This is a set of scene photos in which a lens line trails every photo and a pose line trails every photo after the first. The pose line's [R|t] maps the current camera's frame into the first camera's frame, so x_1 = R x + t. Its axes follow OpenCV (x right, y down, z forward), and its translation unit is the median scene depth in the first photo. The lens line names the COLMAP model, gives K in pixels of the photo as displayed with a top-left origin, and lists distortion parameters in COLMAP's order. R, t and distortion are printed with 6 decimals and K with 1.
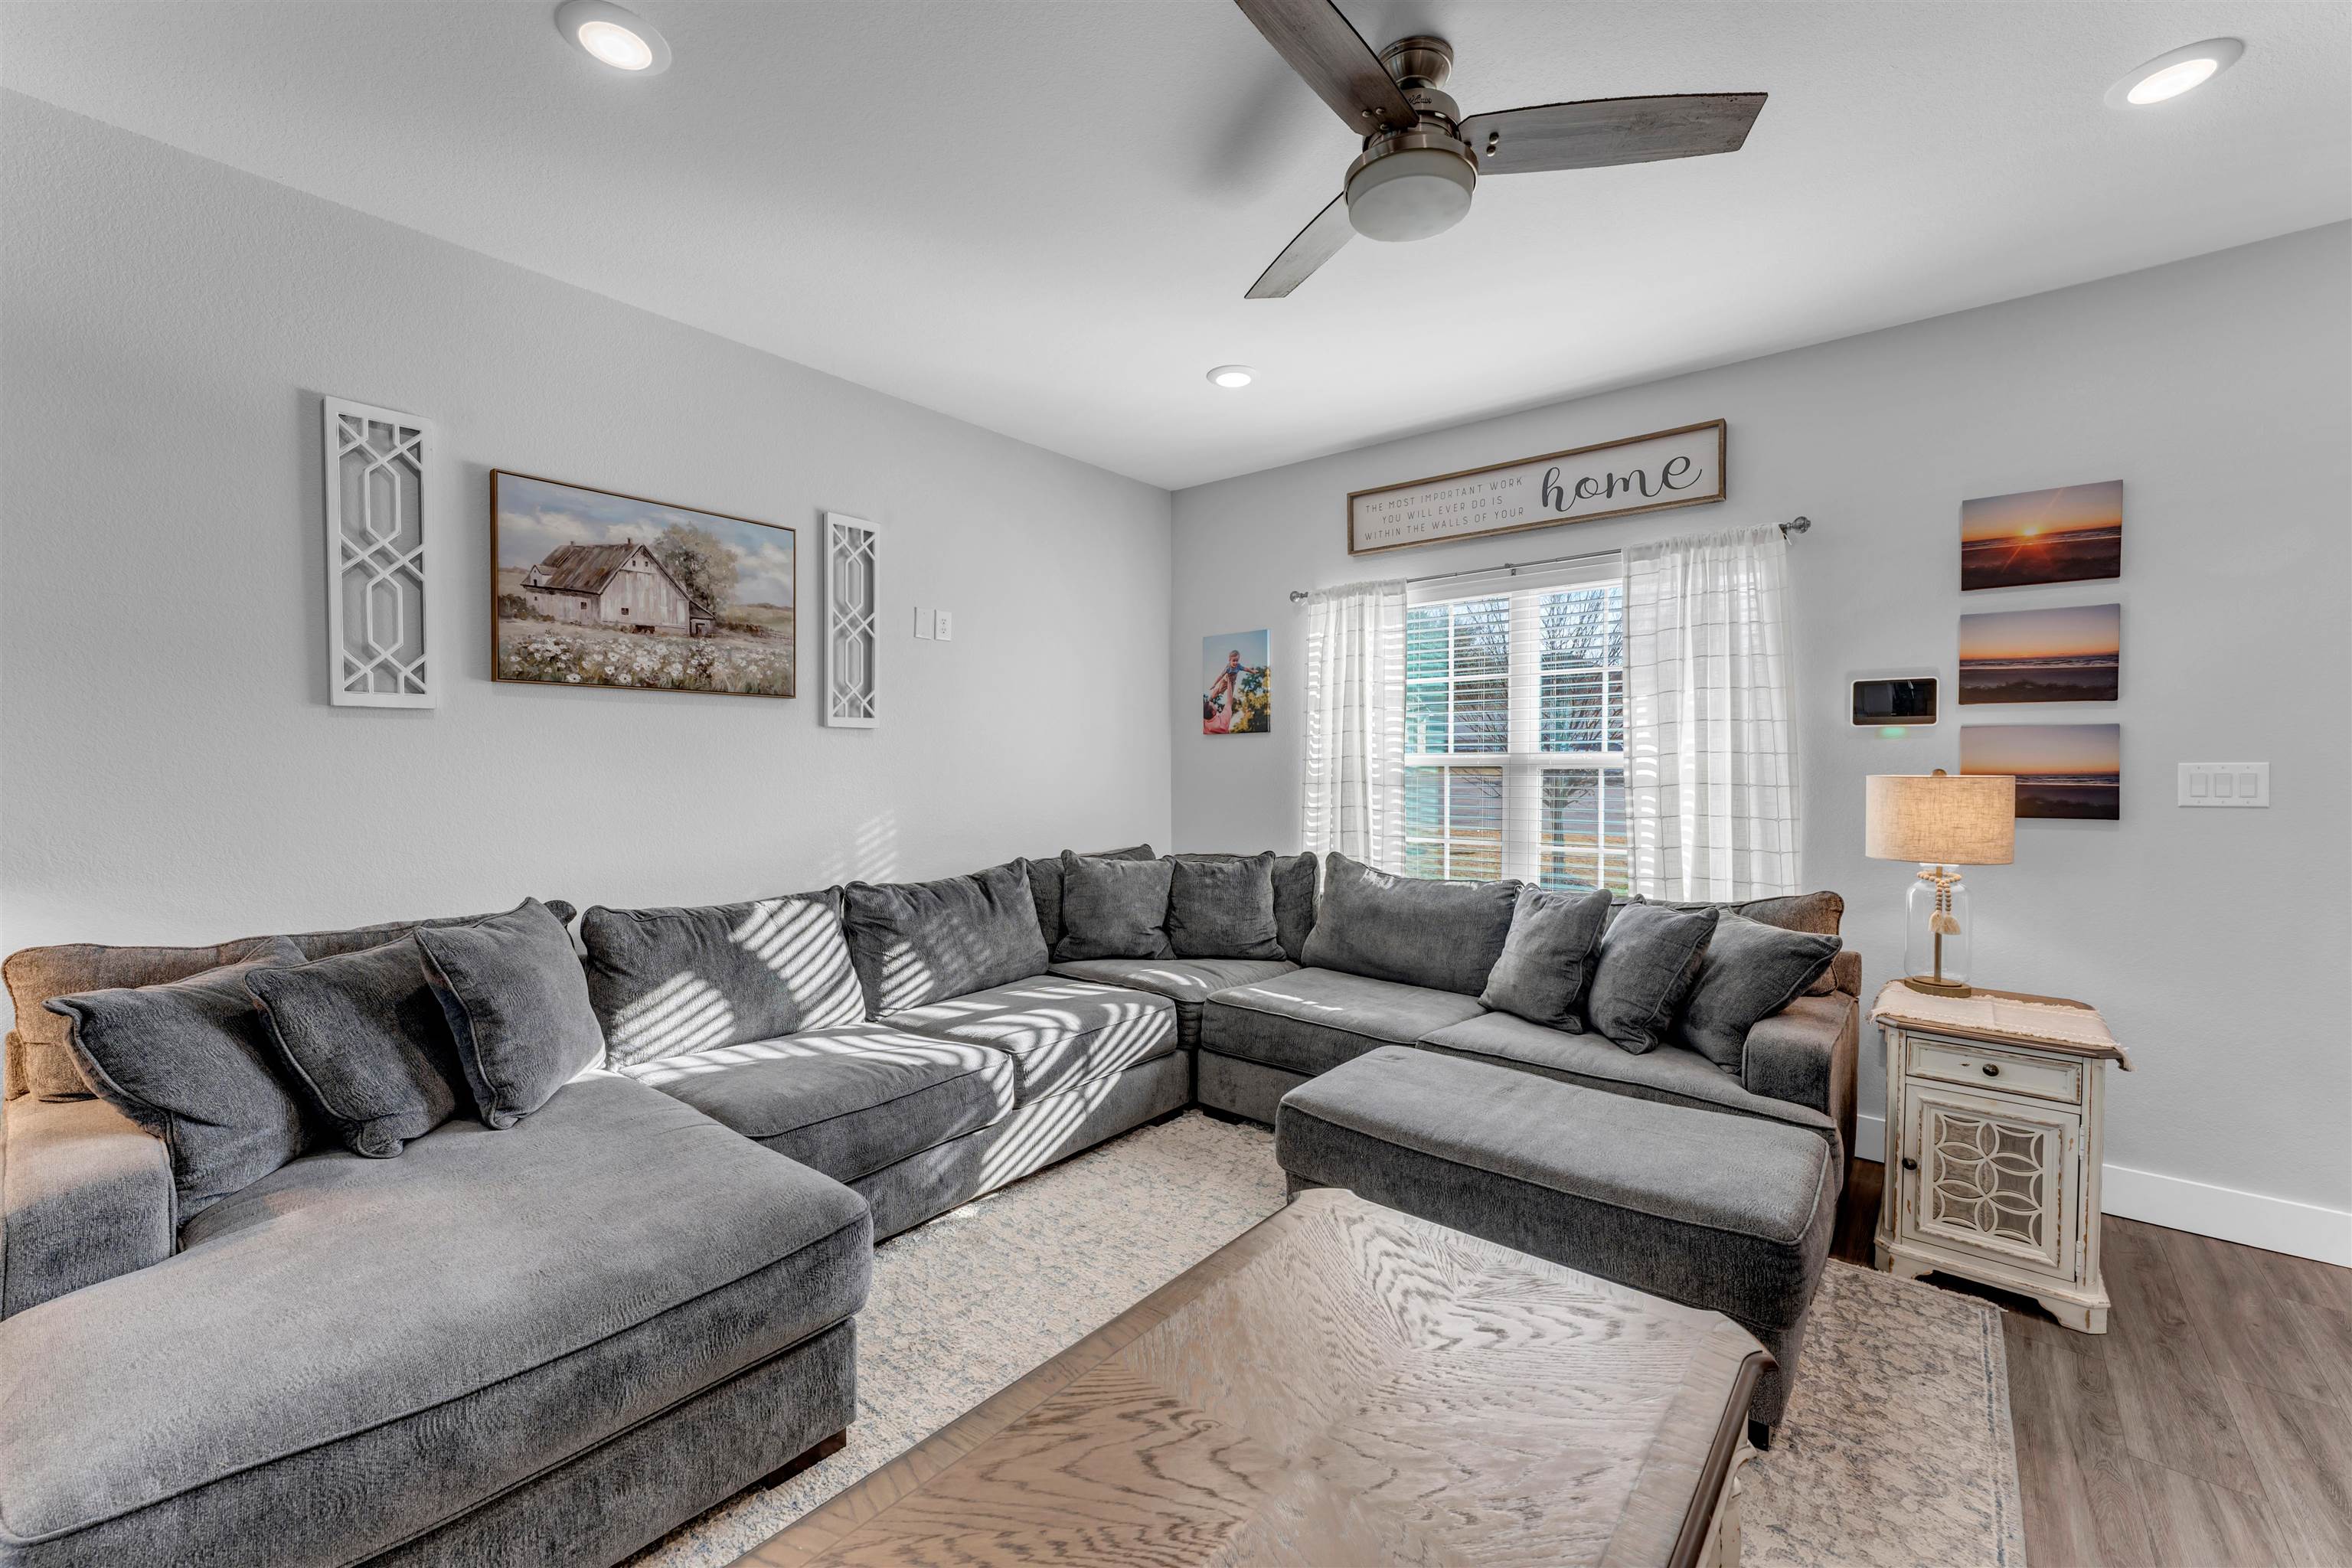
lens RADIAL K [[942.8, 0, 1179.6], [0, 942.8, 782.1], [0, 0, 1]] dist [0.001226, 0.000022]
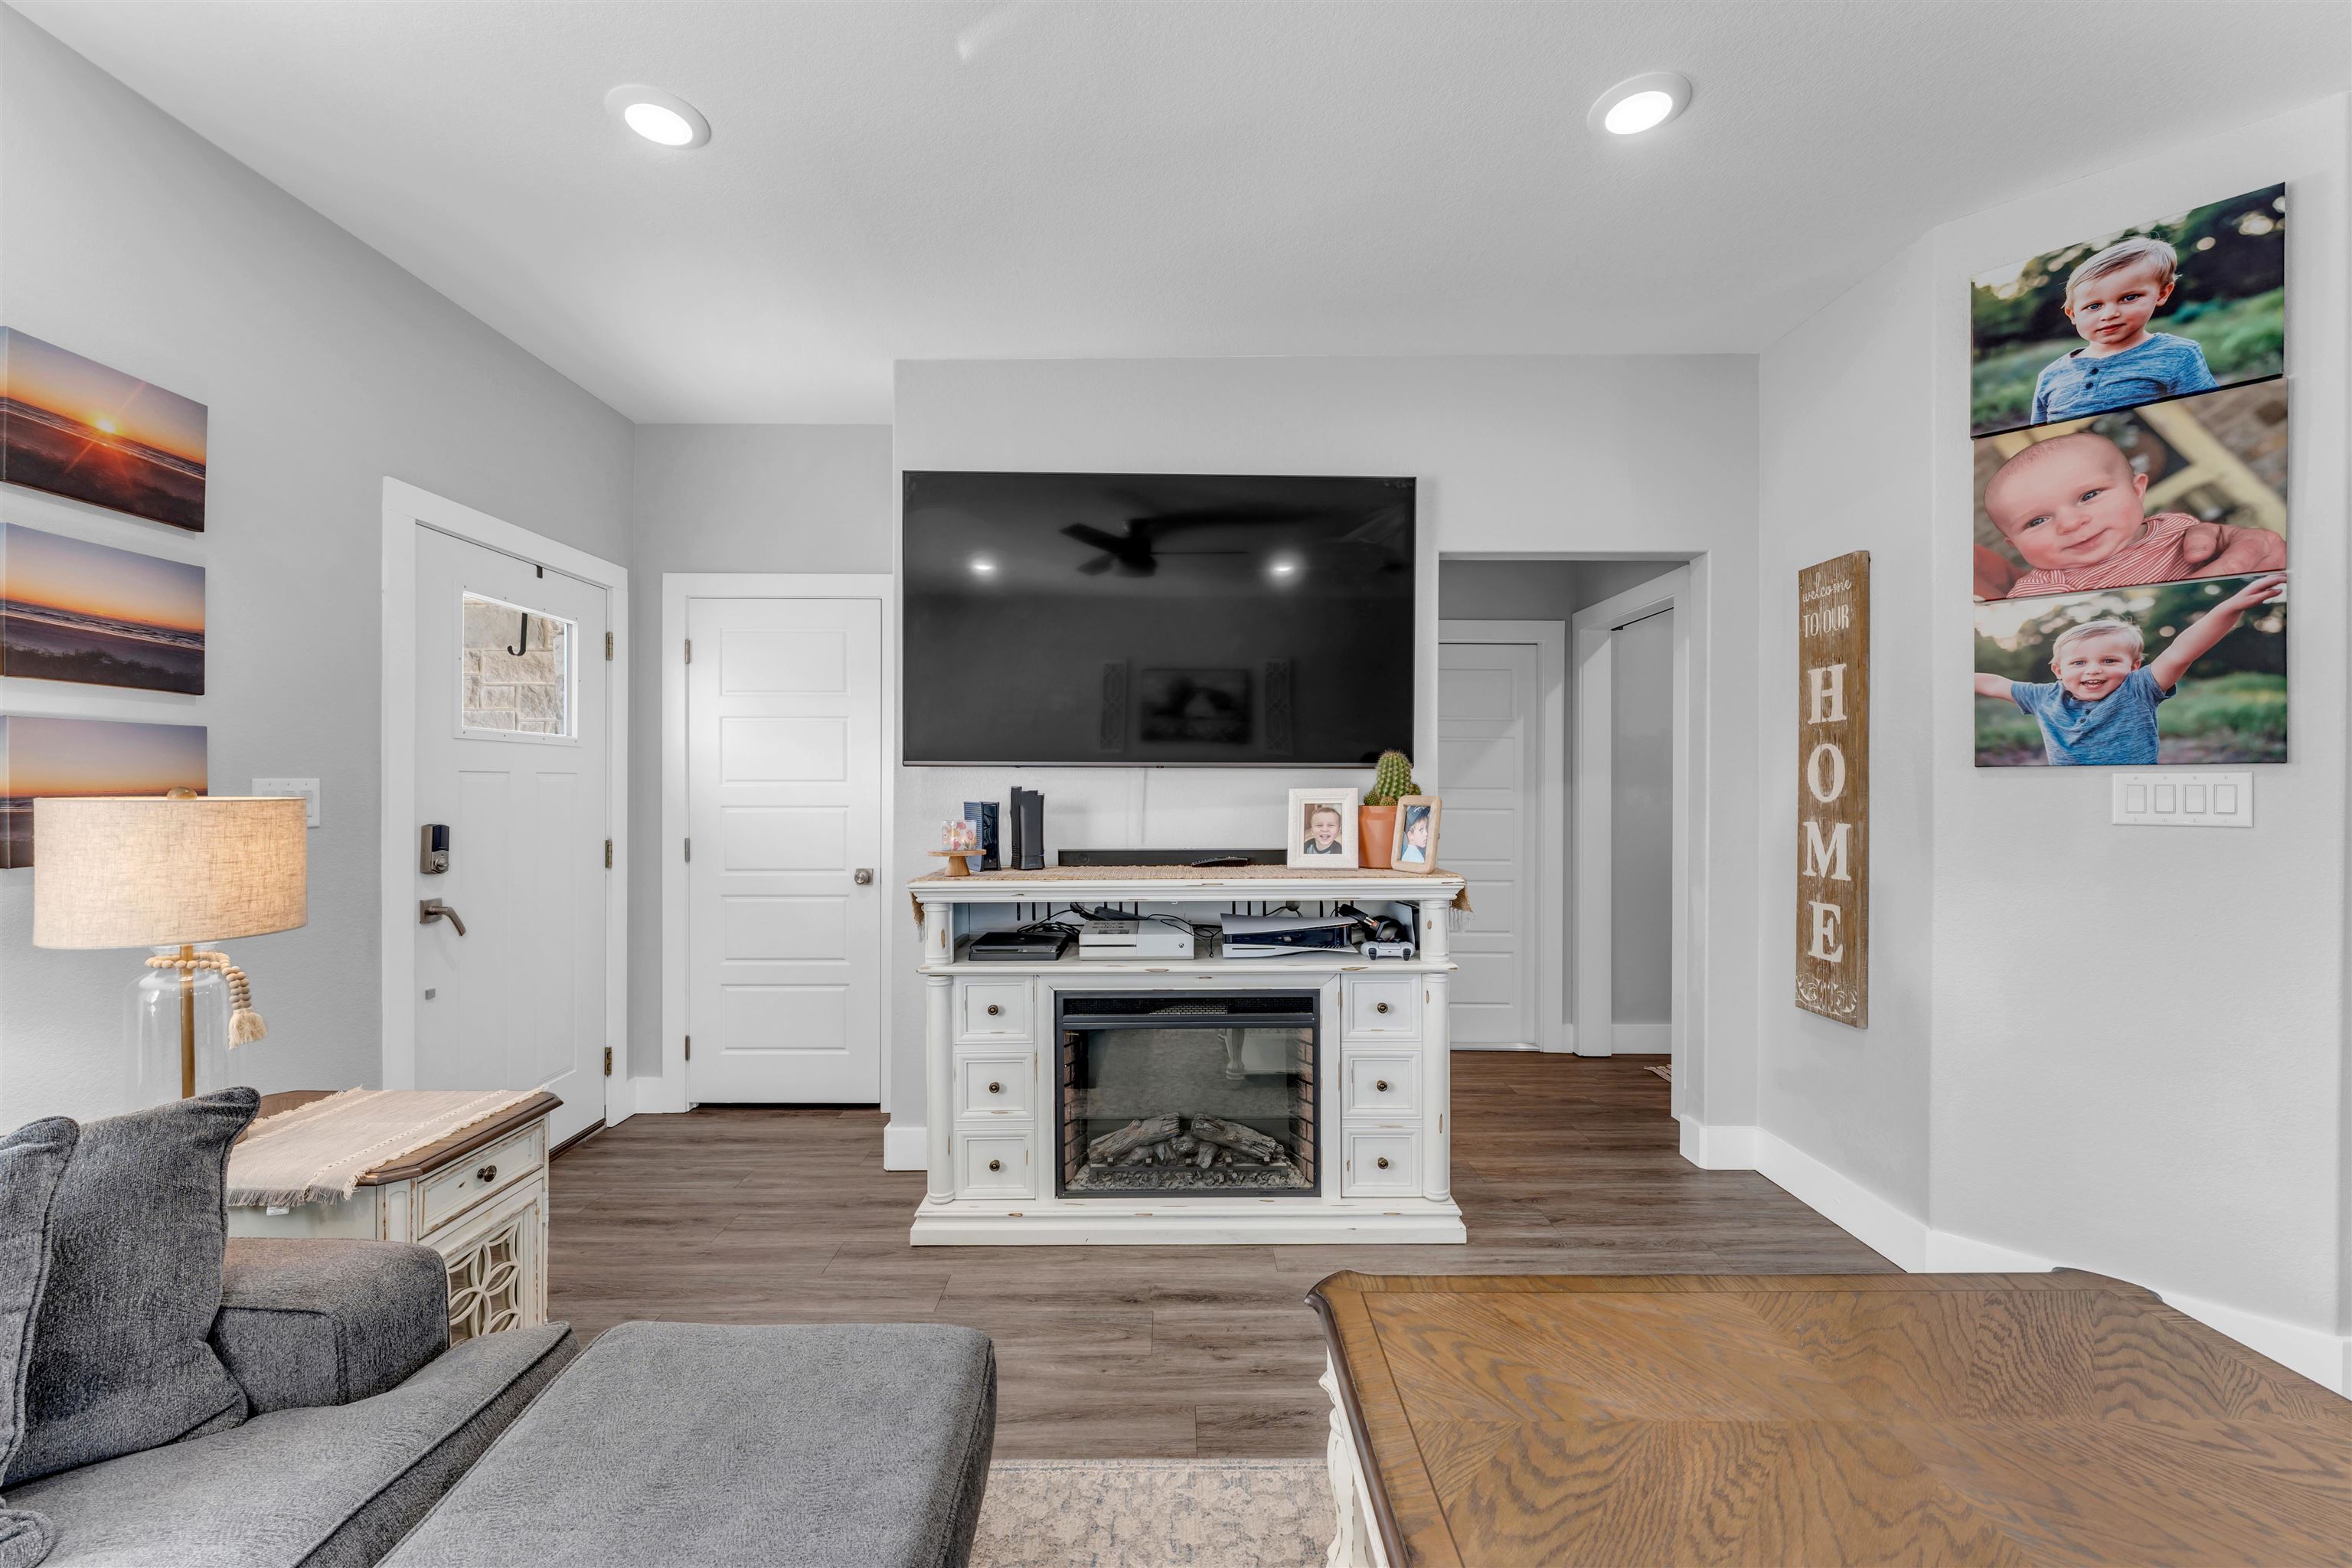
lens RADIAL K [[928.4, 0, 1176.0], [0, 928.4, 784.0], [0, 0, 1]] dist [0.002663, -0.004170]
pose [[-0.635601, -0.004940, 0.772002, -0.064348], [0.009590, 0.999852, 0.014293, -0.015940], [-0.771958, 0.016488, -0.635459, 0.752267]]
